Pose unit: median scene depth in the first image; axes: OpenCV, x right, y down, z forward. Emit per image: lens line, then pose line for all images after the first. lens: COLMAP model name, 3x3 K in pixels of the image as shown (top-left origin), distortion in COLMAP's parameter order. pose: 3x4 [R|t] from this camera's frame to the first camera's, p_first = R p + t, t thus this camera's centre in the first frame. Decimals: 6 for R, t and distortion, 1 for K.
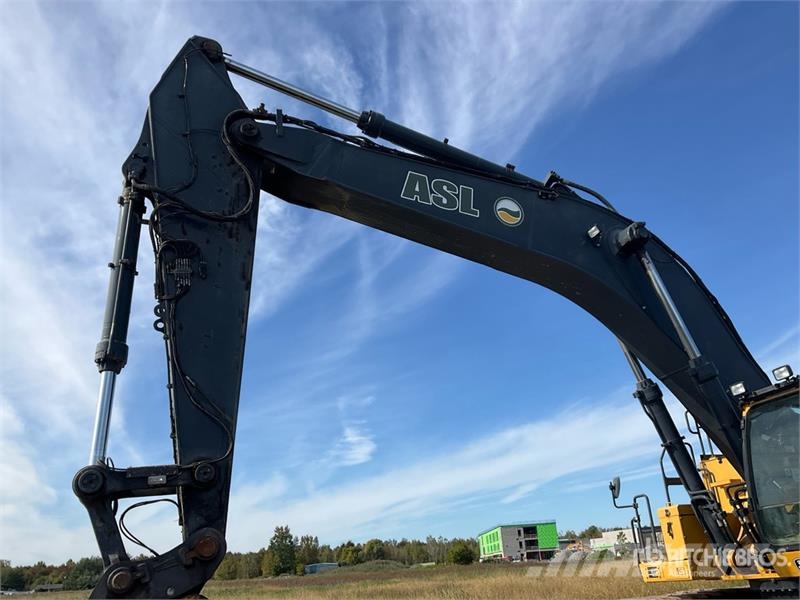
lens RADIAL K [[661.8, 0, 398.6], [0, 661.8, 295.3], [0, 0, 1]] dist [0.041459, -0.054302]
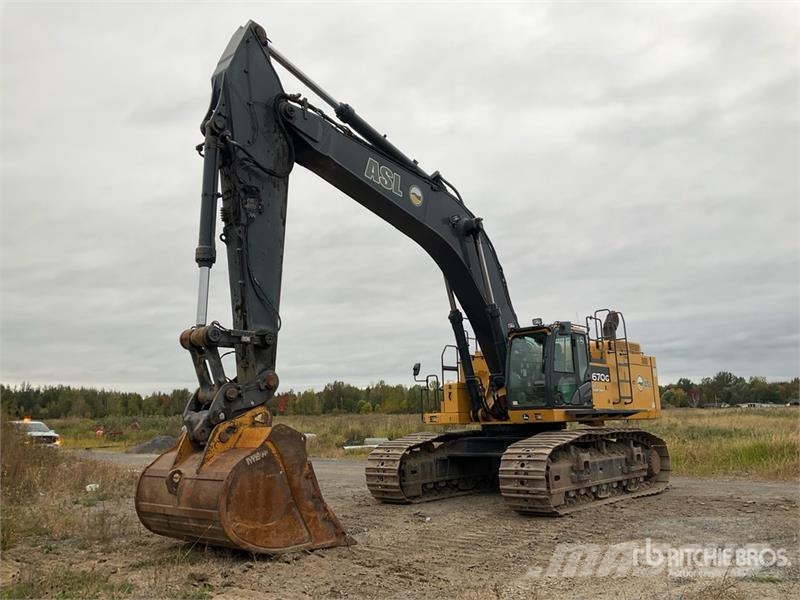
lens RADIAL K [[659.2, 0, 394.9], [0, 659.2, 298.6], [0, 0, 1]] dist [0.061382, -0.100325]
pose [[0.879506, 0.146645, 0.452729, -0.532929], [-0.228548, 0.964604, 0.131548, -0.083563], [-0.417414, -0.219167, 0.881891, -0.395627]]
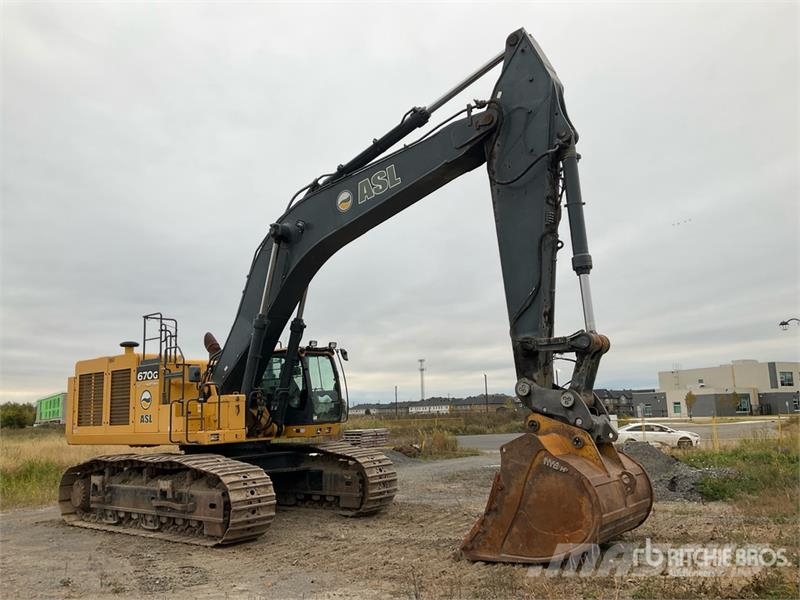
lens RADIAL K [[659.2, 0, 404.5], [0, 659.2, 295.4], [0, 0, 1]] dist [0.061382, -0.100325]
pose [[-0.526767, 0.247963, 0.813038, -1.071952], [-0.253345, 0.867231, -0.428634, 0.680322], [-0.811377, -0.431769, -0.394008, 1.409647]]
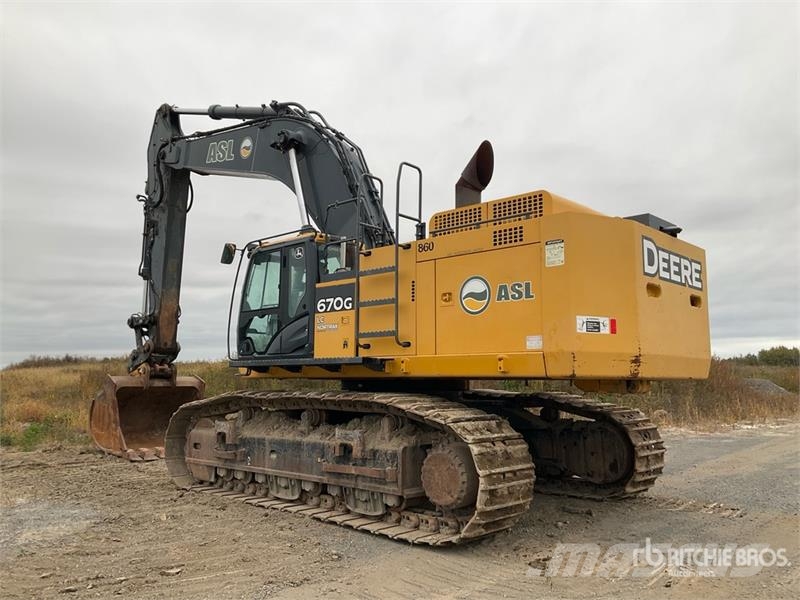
lens RADIAL K [[664.5, 0, 399.1], [0, 664.5, 297.7], [0, 0, 1]] dist [0.080179, -0.110099]
pose [[0.454828, -0.026132, -0.890196, 1.654023], [0.308151, 0.942444, 0.129777, 0.105714], [0.835568, -0.333341, 0.436703, 0.488114]]
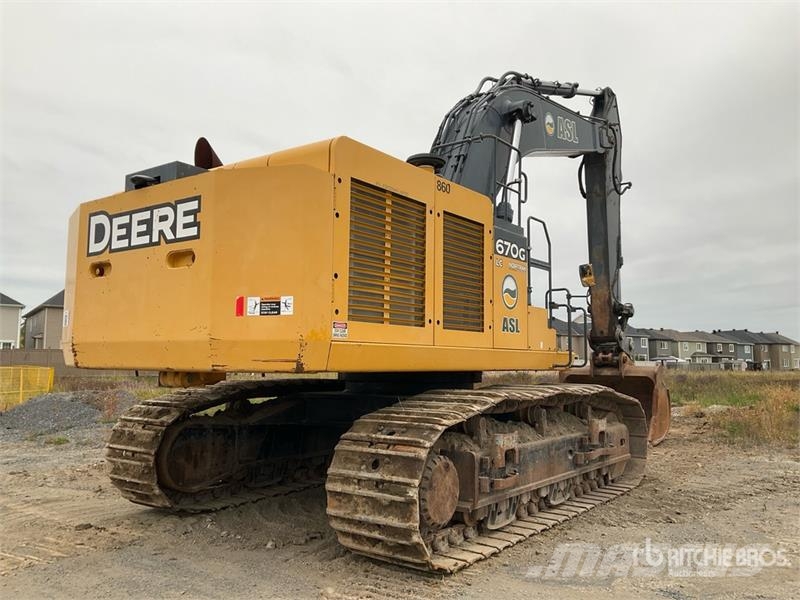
lens RADIAL K [[659.2, 0, 394.1], [0, 659.2, 303.2], [0, 0, 1]] dist [0.061382, -0.100325]
pose [[-0.832237, 0.026697, -0.553777, 1.208423], [0.270173, 0.891746, -0.363036, 0.666637], [0.484137, -0.451748, -0.749357, 1.757677]]
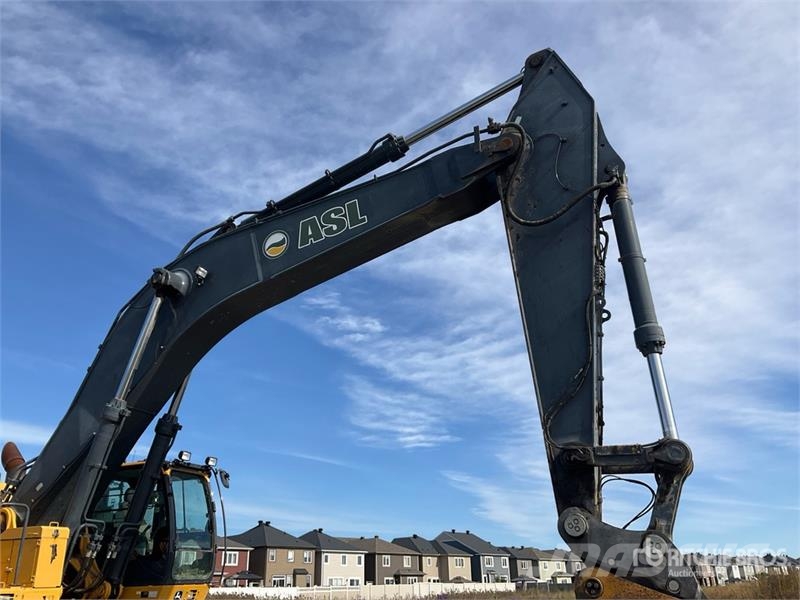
lens RADIAL K [[659.2, 0, 401.3], [0, 659.2, 297.1], [0, 0, 1]] dist [0.061382, -0.100325]
pose [[-0.732032, 0.351906, 0.583345, -0.583967], [-0.189285, 0.717489, -0.670359, 0.623374], [-0.654447, -0.601143, -0.458614, 1.328784]]
